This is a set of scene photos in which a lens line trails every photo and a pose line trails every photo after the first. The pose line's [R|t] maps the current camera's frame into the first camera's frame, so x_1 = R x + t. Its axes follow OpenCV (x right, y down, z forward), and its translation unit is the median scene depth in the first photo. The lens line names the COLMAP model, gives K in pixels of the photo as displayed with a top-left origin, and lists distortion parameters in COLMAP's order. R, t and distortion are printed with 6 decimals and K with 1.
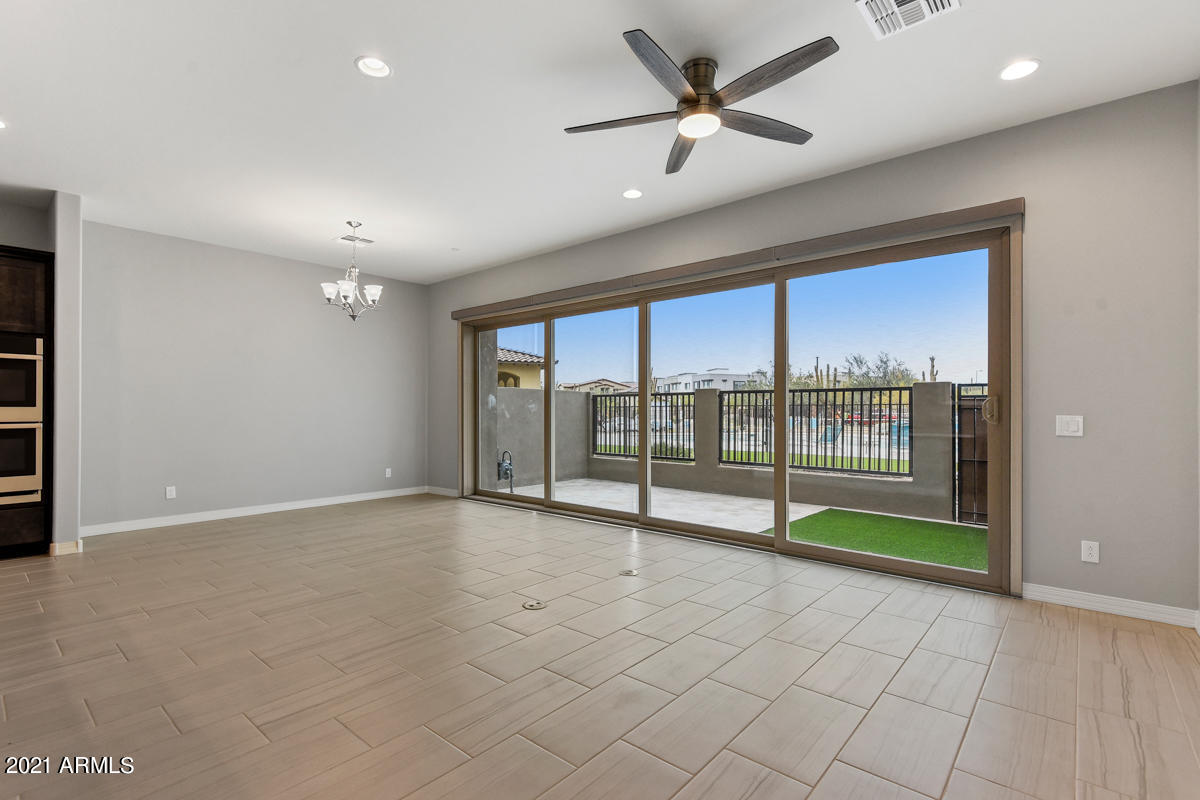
lens RADIAL K [[552.2, 0, 593.4], [0, 552.2, 408.3], [0, 0, 1]] dist [0.025776, -0.014763]
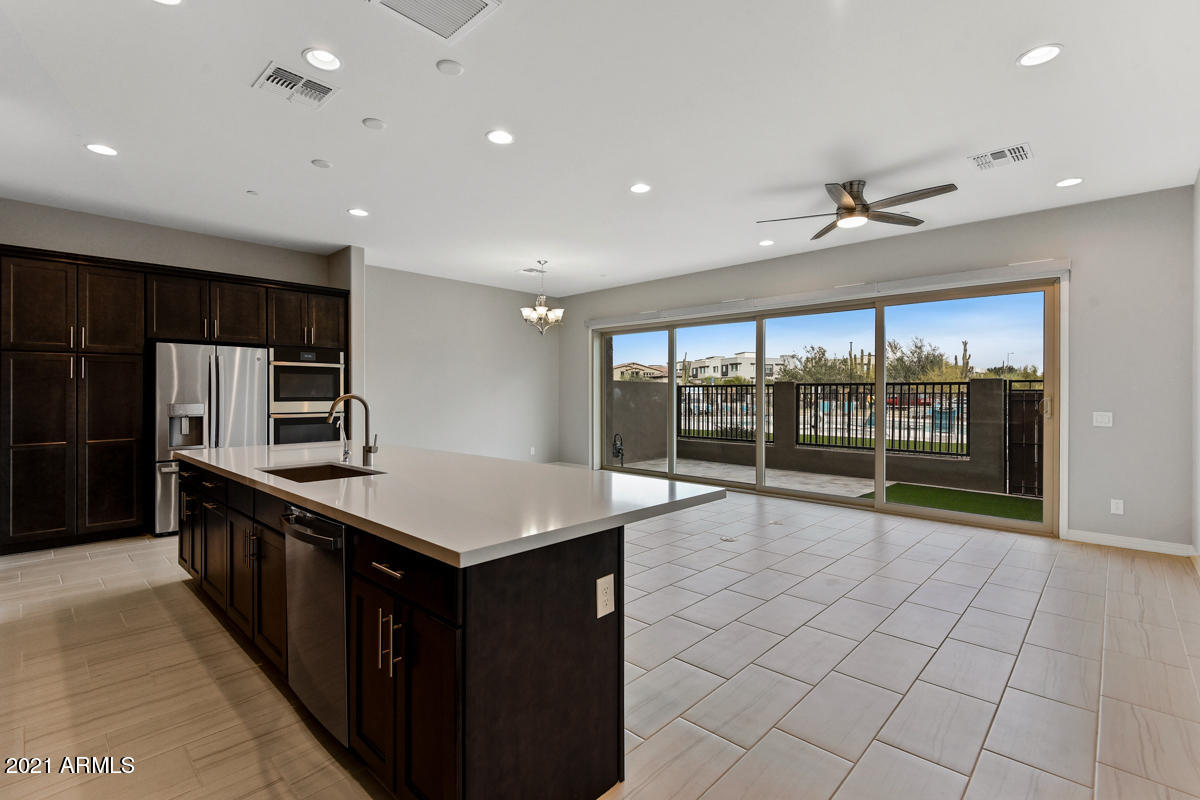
lens RADIAL K [[548.8, 0, 598.1], [0, 548.8, 394.5], [0, 0, 1]] dist [0.022959, -0.006902]
pose [[0.999395, 0.001471, -0.034740, -0.182695], [-0.001240, 0.999977, 0.006652, -0.017910], [0.034749, -0.006605, 0.999374, -0.220229]]
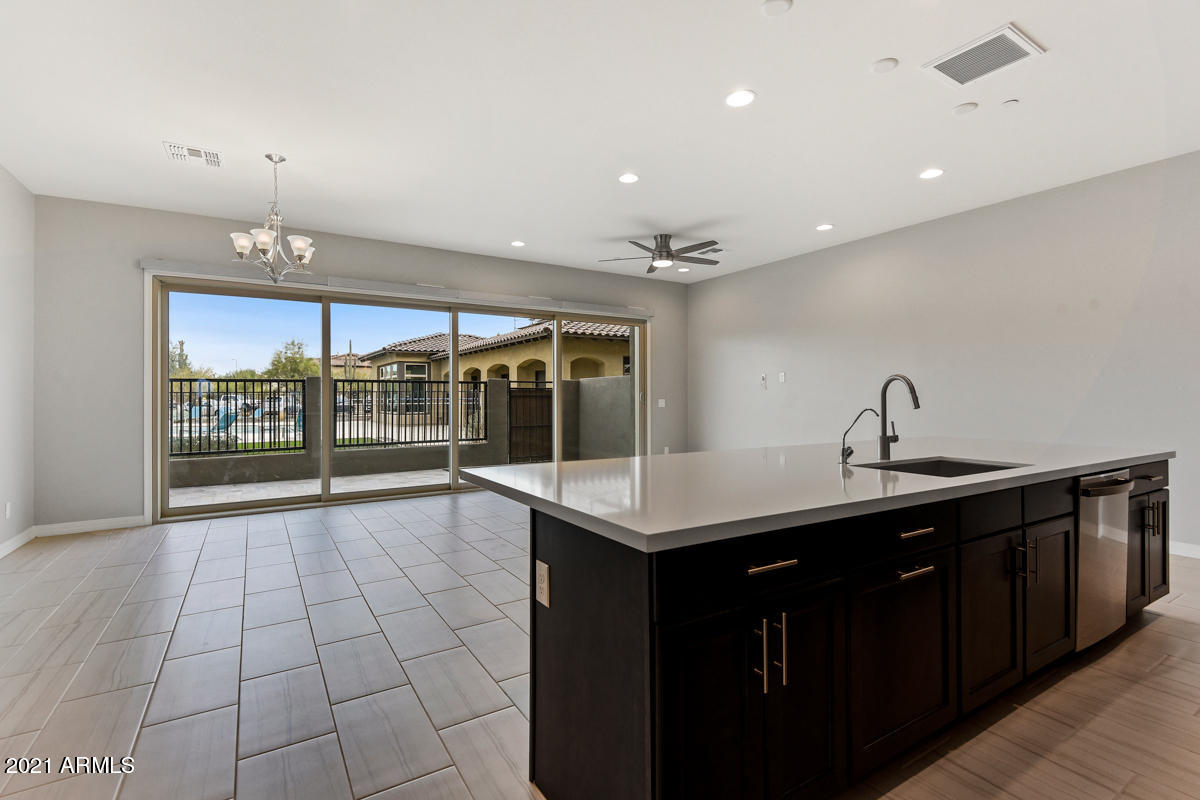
lens RADIAL K [[548.8, 0, 598.1], [0, 548.8, 394.5], [0, 0, 1]] dist [0.022959, -0.006902]
pose [[0.286876, -0.000897, 0.957967, -0.752038], [0.000260, 1.000000, 0.000858, -0.003609], [-0.957968, 0.000003, 0.286876, 0.253436]]
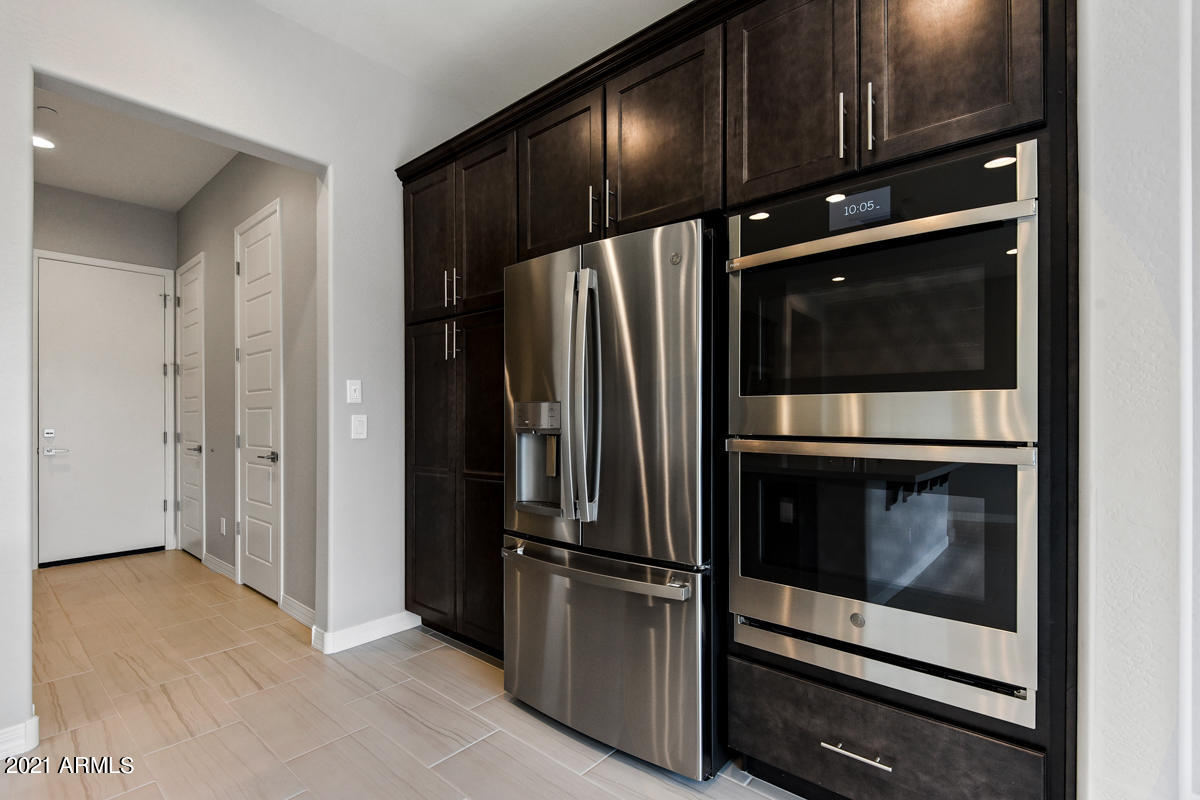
lens RADIAL K [[557.1, 0, 602.6], [0, 557.1, 416.3], [0, 0, 1]] dist [0.024780, -0.017753]
pose [[0.003786, -0.001813, -0.999991, -0.436292], [0.006248, 0.999979, -0.001789, 0.006169], [0.999973, -0.006241, 0.003797, 0.481125]]
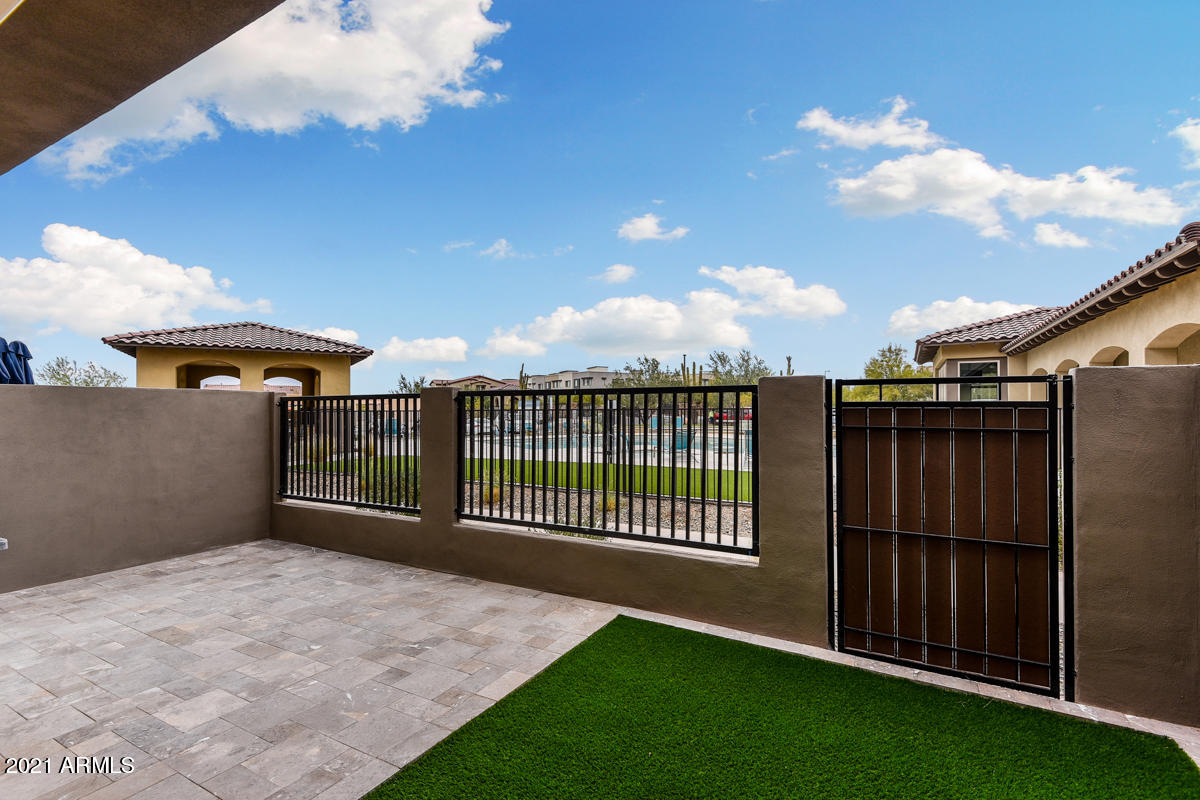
lens RADIAL K [[547.0, 0, 598.3], [0, 547.0, 410.7], [0, 0, 1]] dist [0.008562, -0.000296]
pose [[0.977493, -0.006631, 0.210864, 0.299800], [0.004737, 0.999944, 0.009487, -0.019307], [-0.210915, -0.008275, 0.977469, 0.497505]]
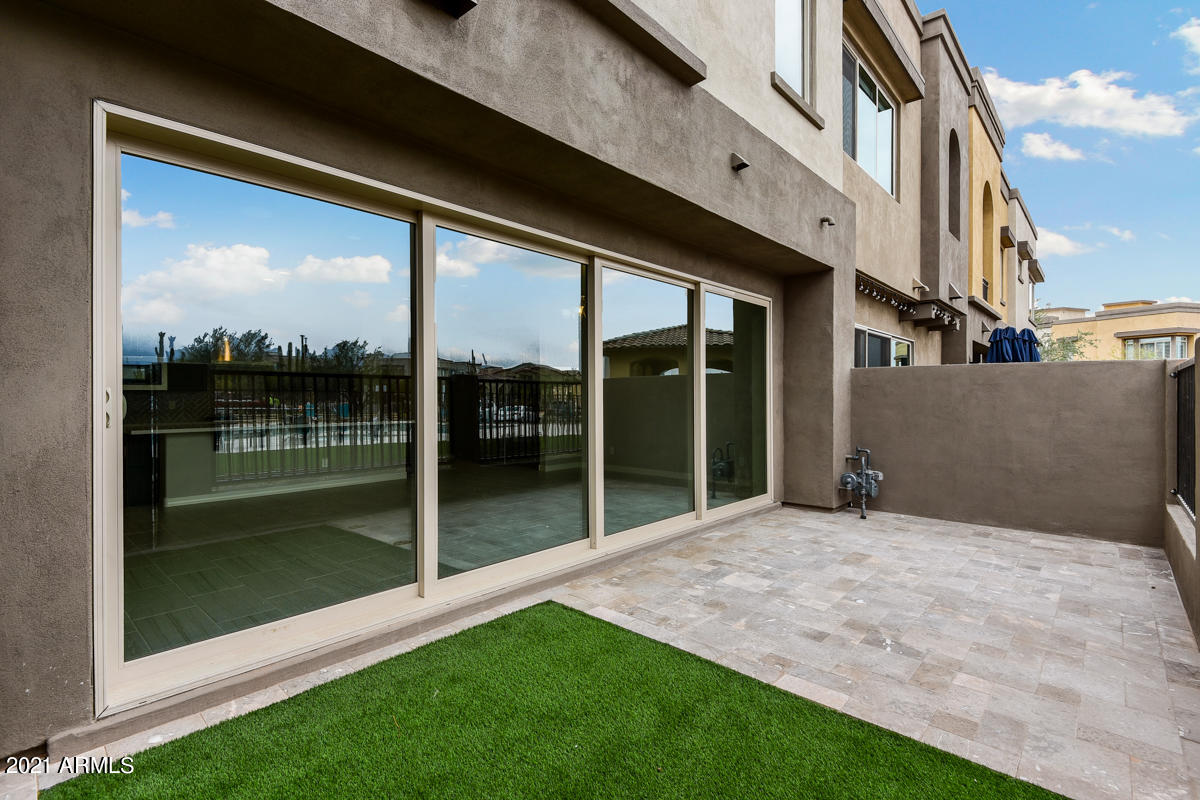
lens RADIAL K [[557.6, 0, 600.0], [0, 557.6, 400.0], [0, 0, 1]] dist [0.017352, -0.000258]
pose [[-0.019005, 0.002047, -0.999817, 0.664868], [0.008091, 0.999965, 0.001894, -0.000713], [0.999787, -0.008053, -0.019021, 0.772002]]
